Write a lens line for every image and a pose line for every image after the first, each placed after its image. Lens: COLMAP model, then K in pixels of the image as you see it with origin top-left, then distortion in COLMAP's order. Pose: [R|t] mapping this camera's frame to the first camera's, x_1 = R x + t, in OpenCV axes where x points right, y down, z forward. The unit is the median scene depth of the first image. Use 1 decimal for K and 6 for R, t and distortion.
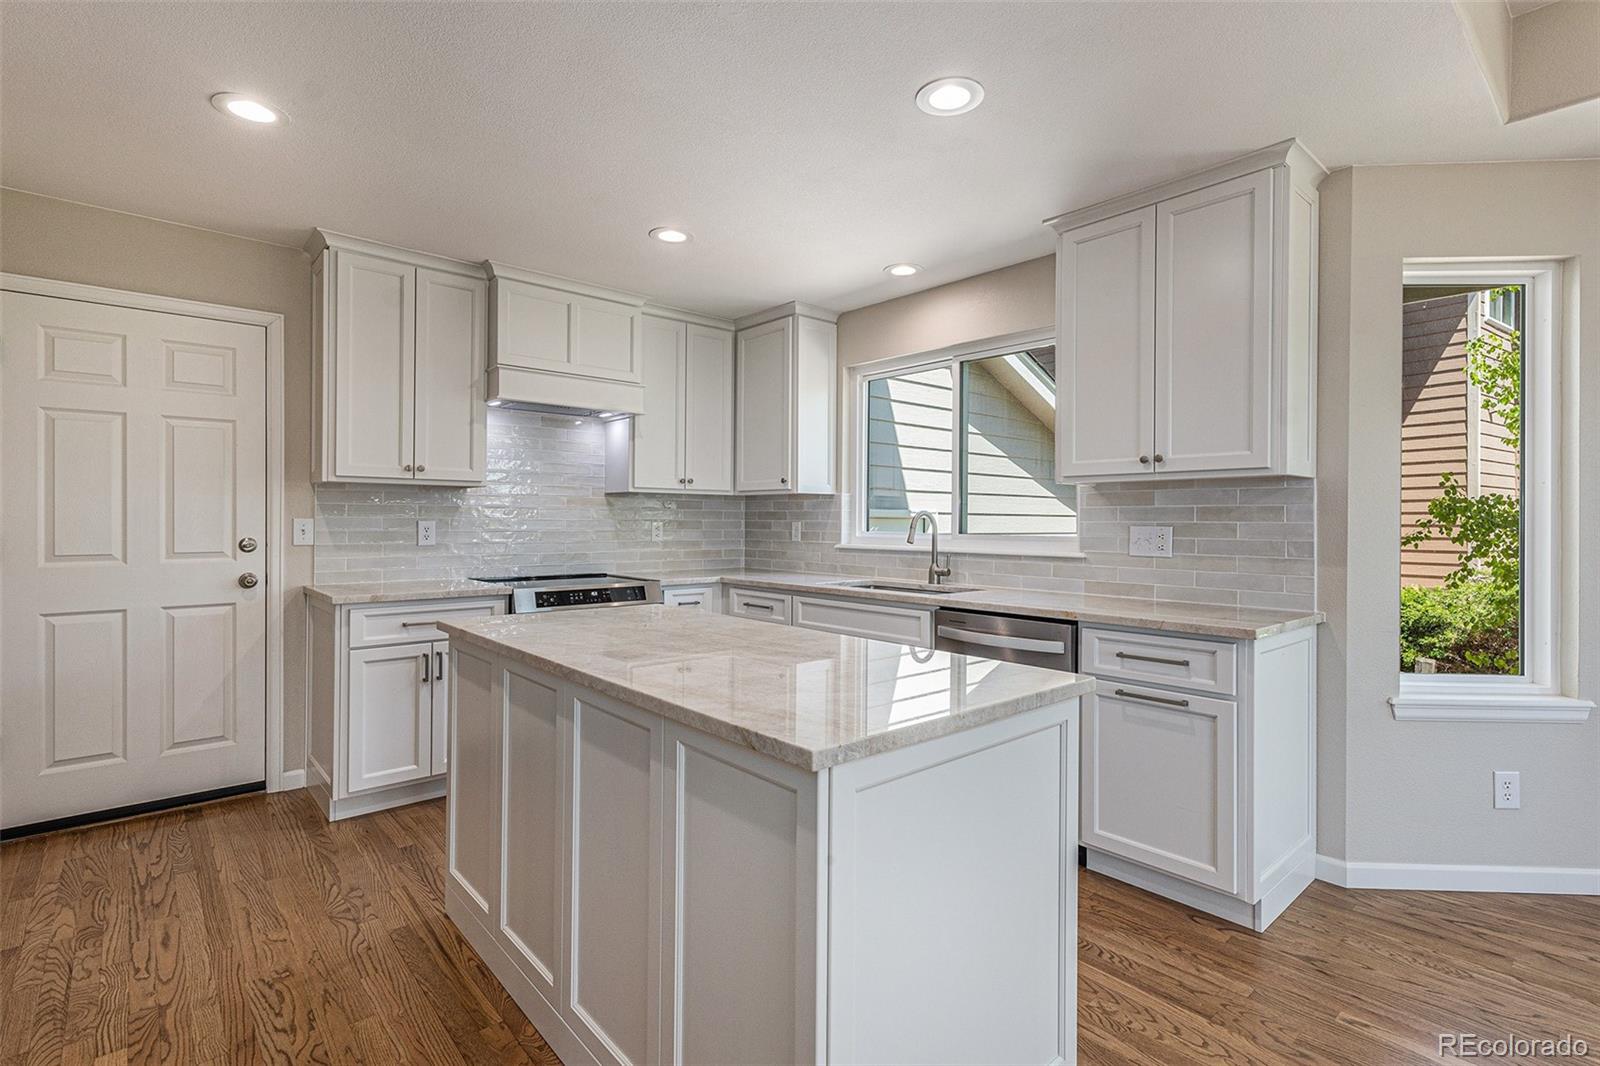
lens RADIAL K [[756.2, 0, 800.0], [0, 756.2, 521.6], [0, 0, 1]] dist [-0.000228, 0.000441]
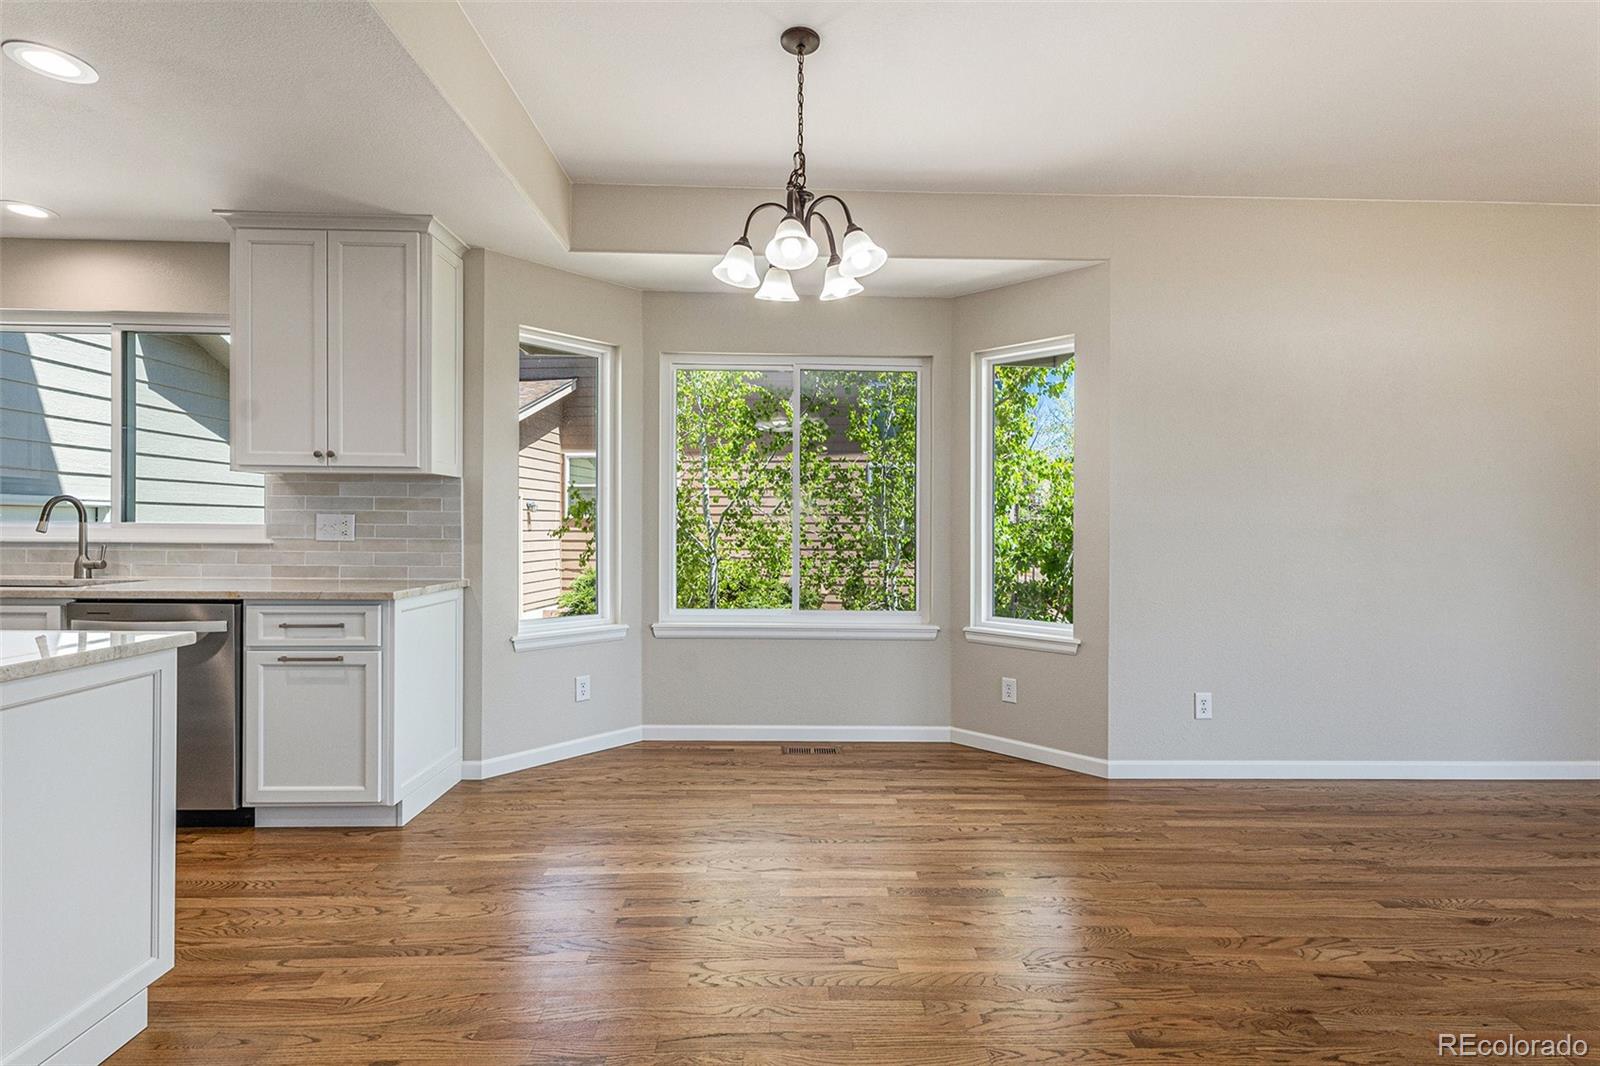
lens RADIAL K [[753.7, 0, 800.0], [0, 753.7, 533.0], [0, 0, 1]] dist [0.030256, -0.011599]
pose [[0.644521, -0.007513, 0.764550, 0.039363], [-0.006843, 0.999855, 0.015594, 0.011412], [-0.764556, -0.015282, 0.644376, -0.248197]]
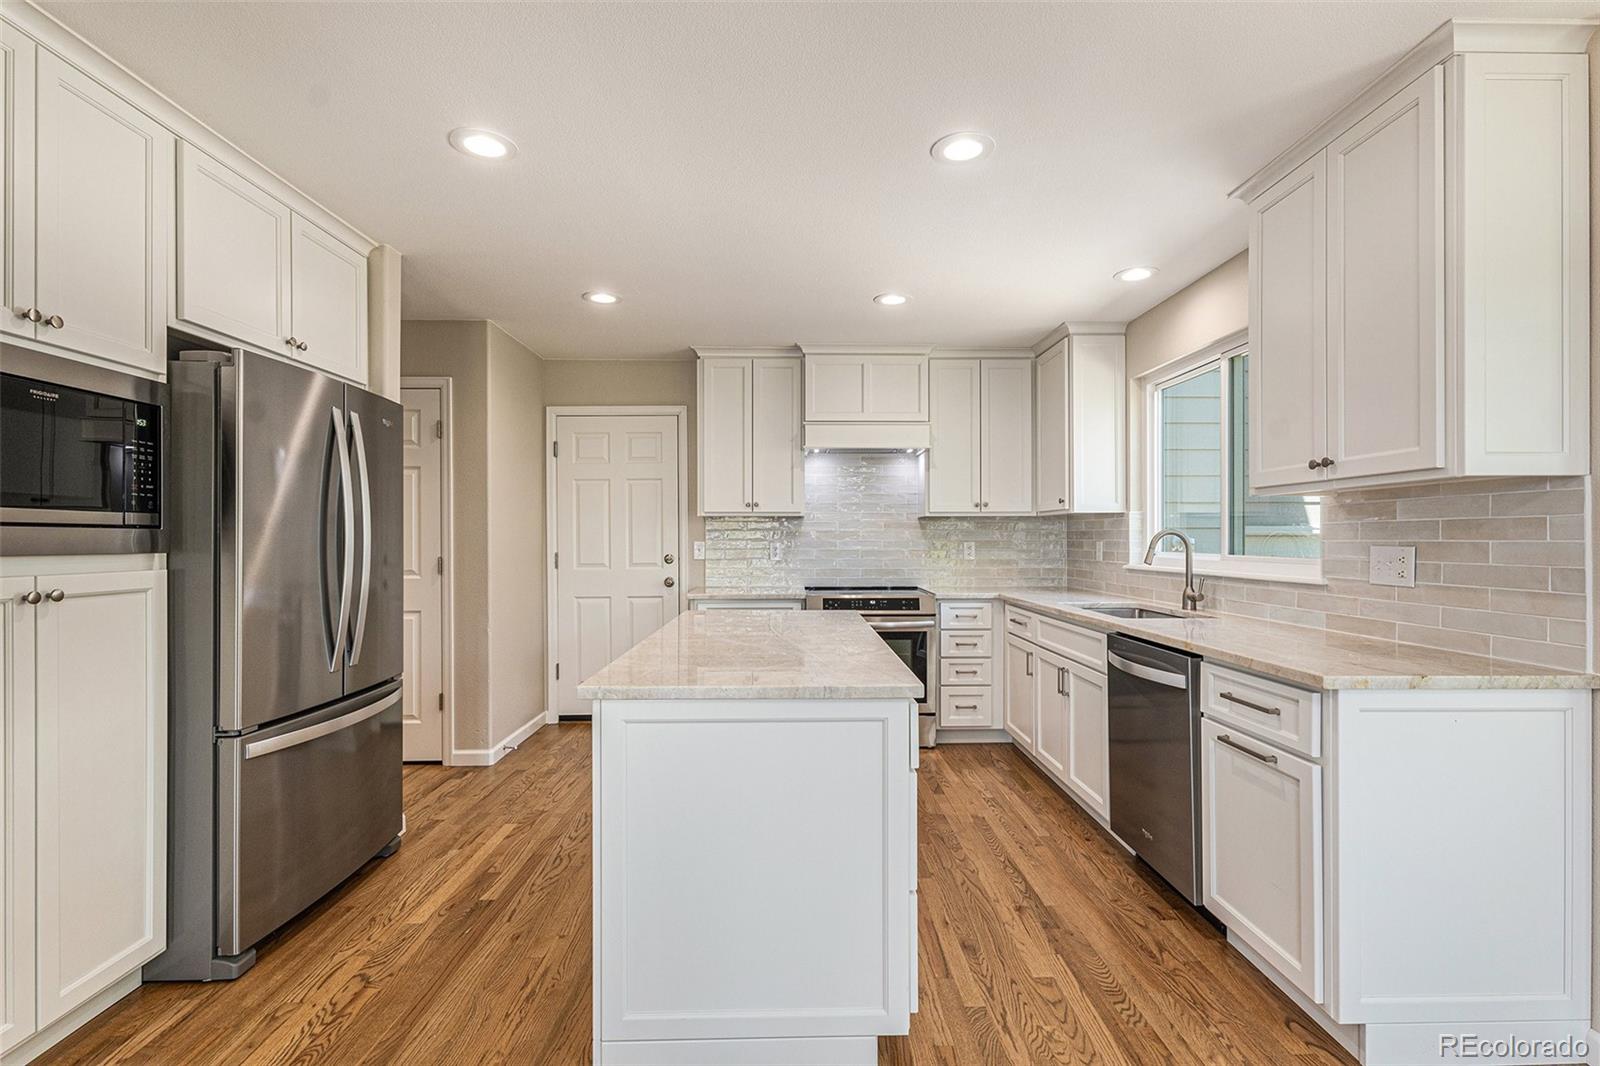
lens RADIAL K [[739.3, 0, 800.8], [0, 739.3, 539.7], [0, 0, 1]] dist [-0.002528, -0.000046]
pose [[0.760153, -0.006693, -0.649710, 0.465522], [0.006014, 0.999977, -0.003264, -0.001459], [0.649717, -0.001426, 0.760175, 0.031810]]
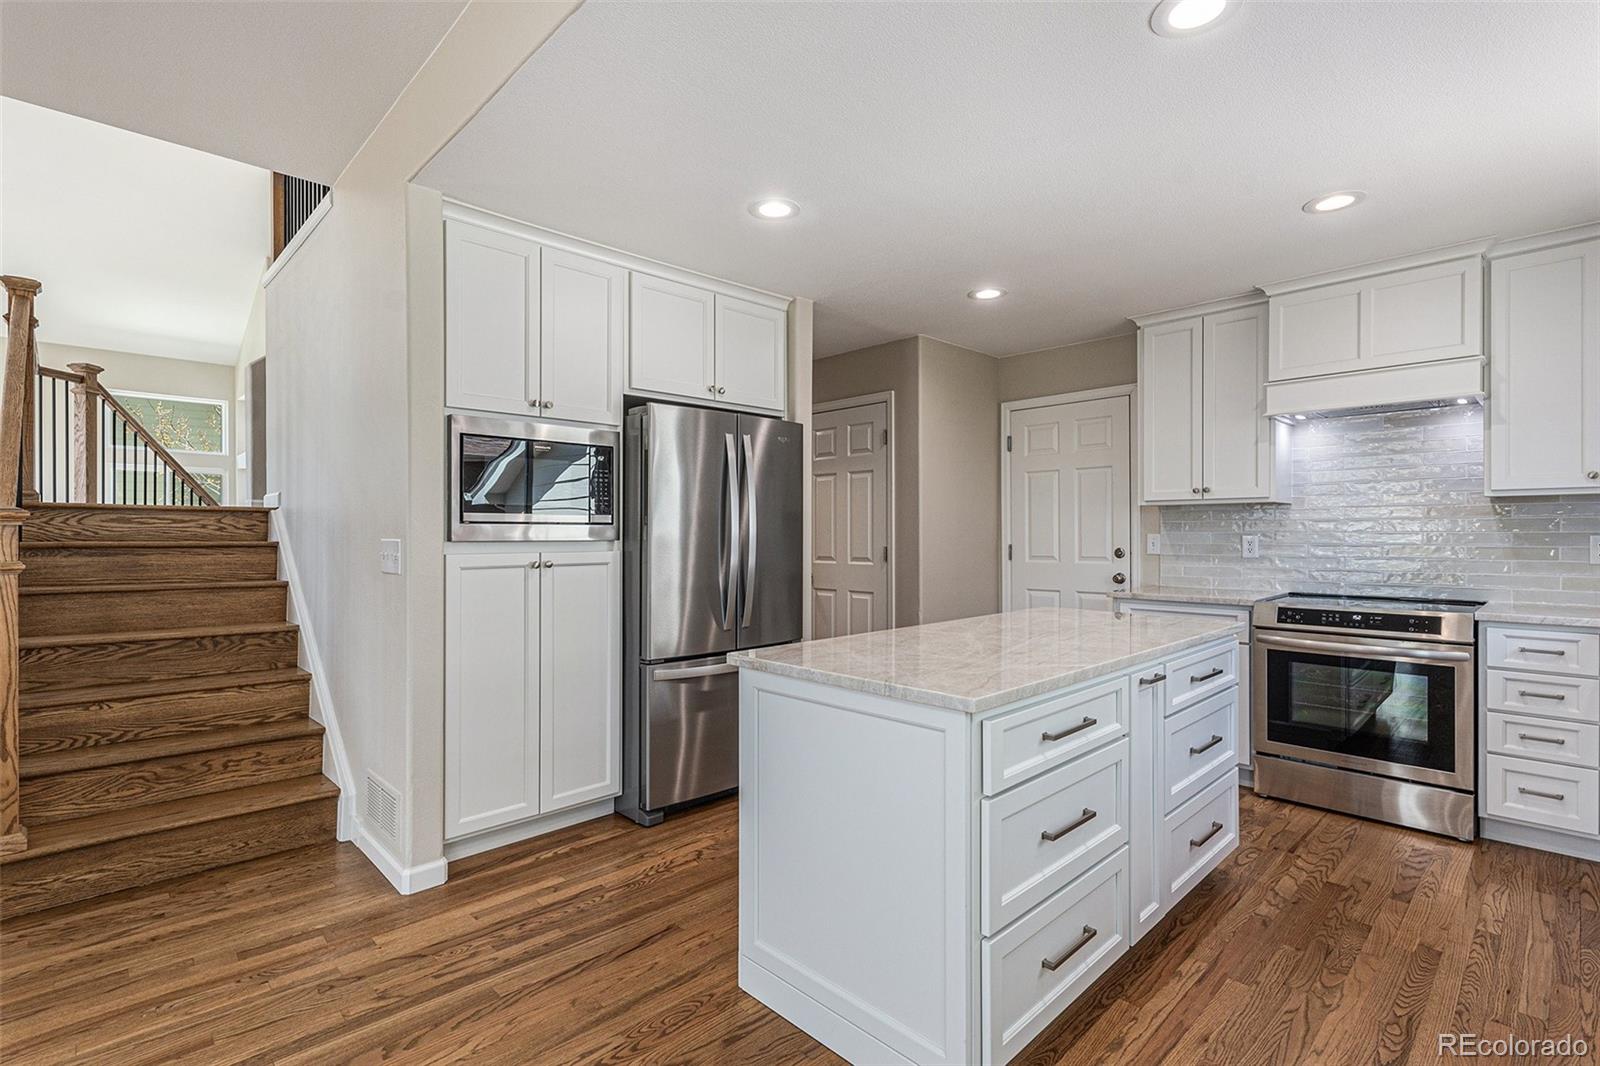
lens RADIAL K [[741.4, 0, 800.0], [0, 741.4, 533.0], [0, 0, 1]] dist [-0.002084, -0.000122]
pose [[0.042976, -0.005306, -0.999062, 0.642264], [0.001488, 0.999985, -0.005247, 0.000413], [0.999075, -0.001262, 0.042983, 0.357376]]
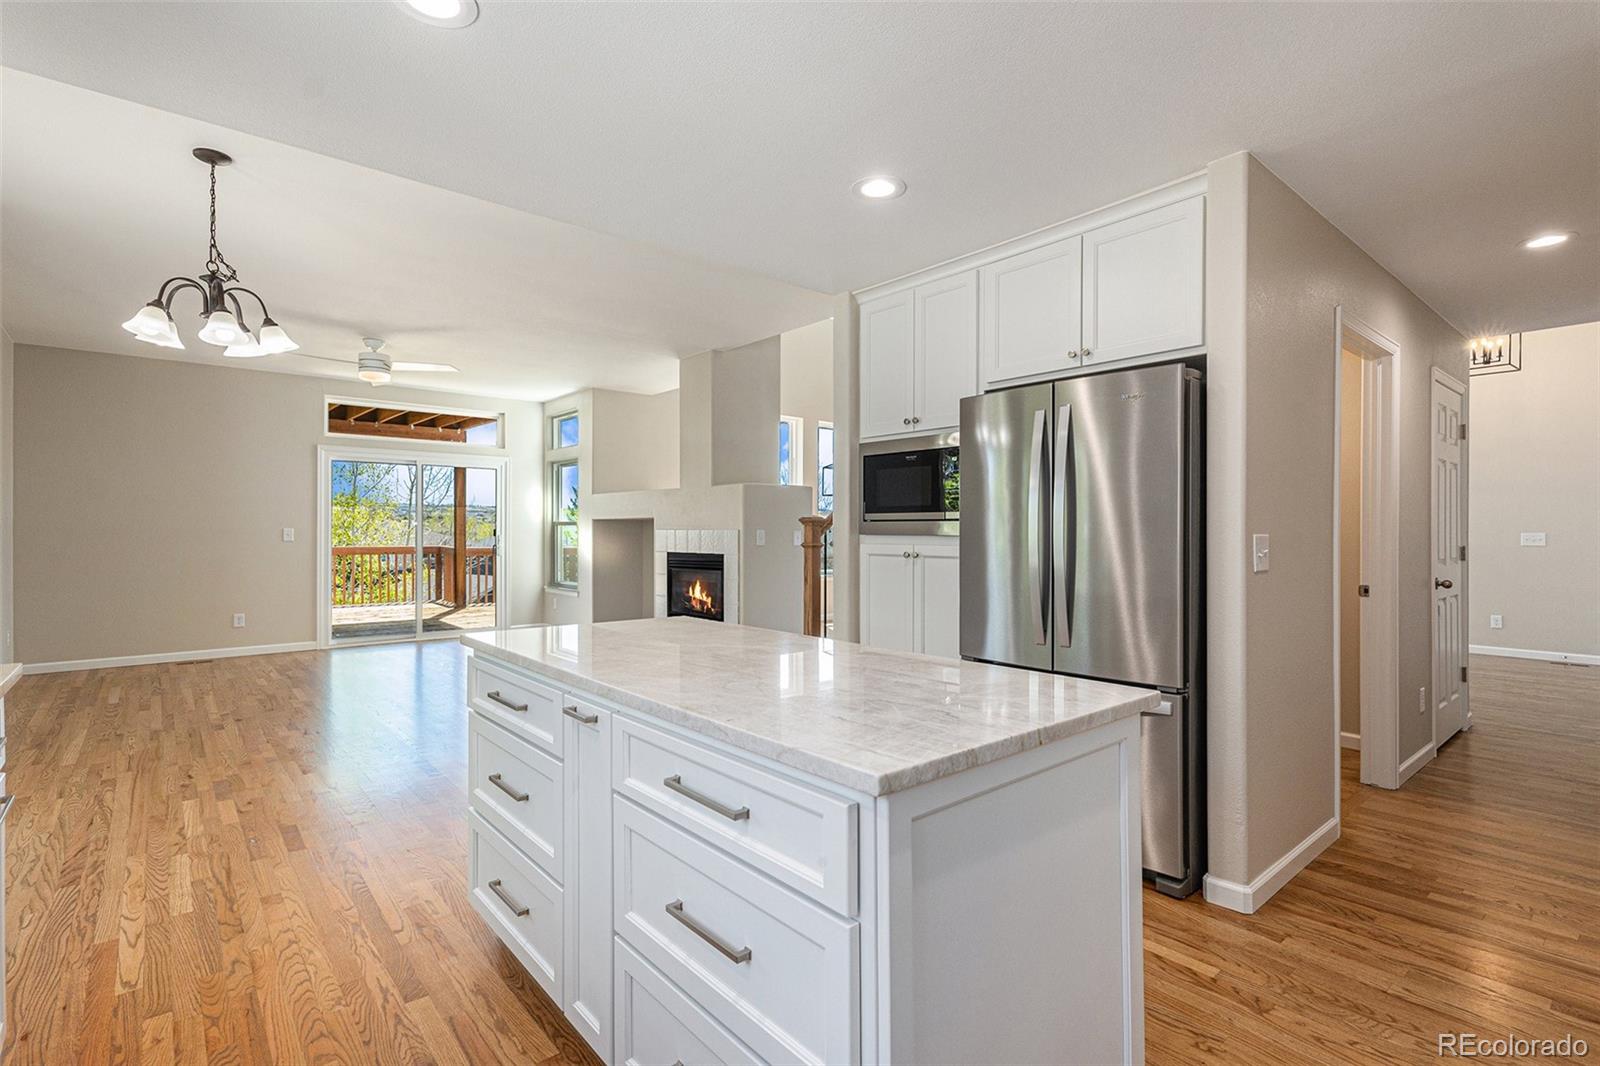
lens RADIAL K [[739.3, 0, 800.8], [0, 739.3, 539.7], [0, 0, 1]] dist [-0.002528, -0.000046]
pose [[-0.999873, -0.008130, 0.013713, -0.137791], [-0.008022, 0.999936, 0.007964, 0.004357], [-0.013777, 0.007853, -0.999874, 1.174611]]
